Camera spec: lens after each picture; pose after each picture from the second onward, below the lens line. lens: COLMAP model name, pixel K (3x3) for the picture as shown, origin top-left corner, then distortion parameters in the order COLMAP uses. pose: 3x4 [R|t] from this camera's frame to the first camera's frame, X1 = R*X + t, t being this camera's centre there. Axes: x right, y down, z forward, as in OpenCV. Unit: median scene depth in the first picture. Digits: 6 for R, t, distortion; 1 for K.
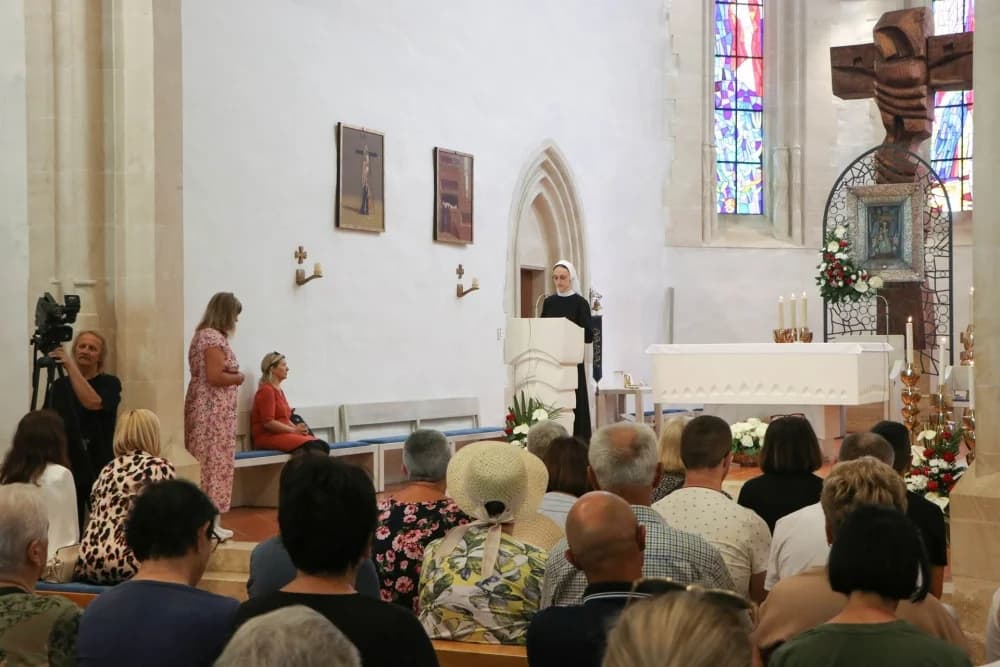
lens RADIAL K [[1587.0, 0, 500.0], [0, 1587.0, 333.5], [0, 0, 1]] dist [0.124648, 0.186635]
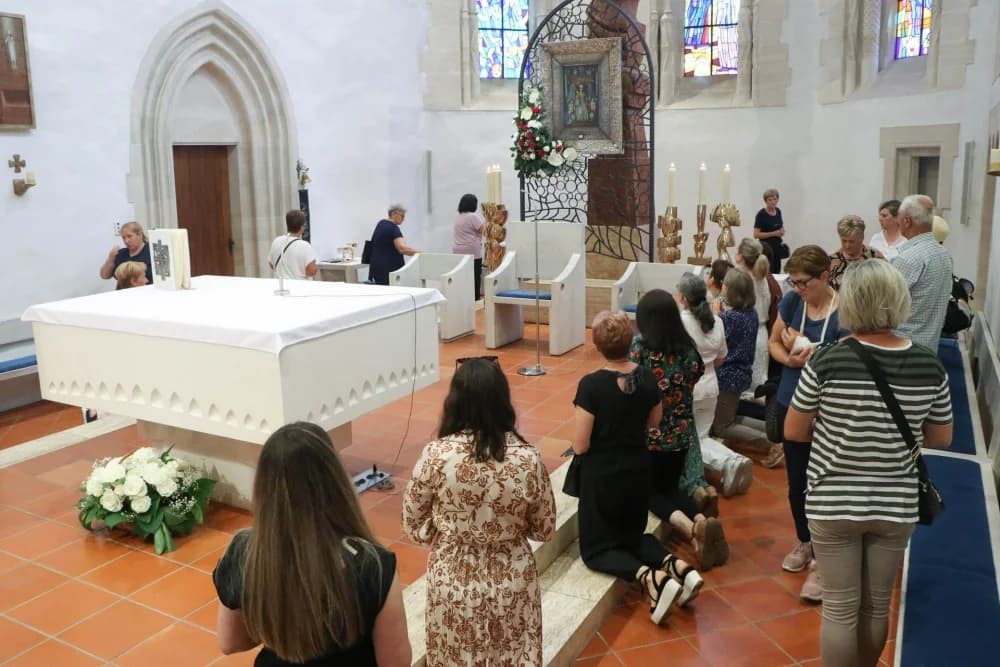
lens RADIAL K [[857.5, 0, 500.0], [0, 857.5, 333.5], [0, 0, 1]] dist [-0.181040, 0.135840]
pose [[0.998991, -0.004506, -0.044676, 0.212047], [0.013817, 0.977526, 0.210360, -0.033868], [0.042724, -0.210765, 0.976603, 0.514707]]
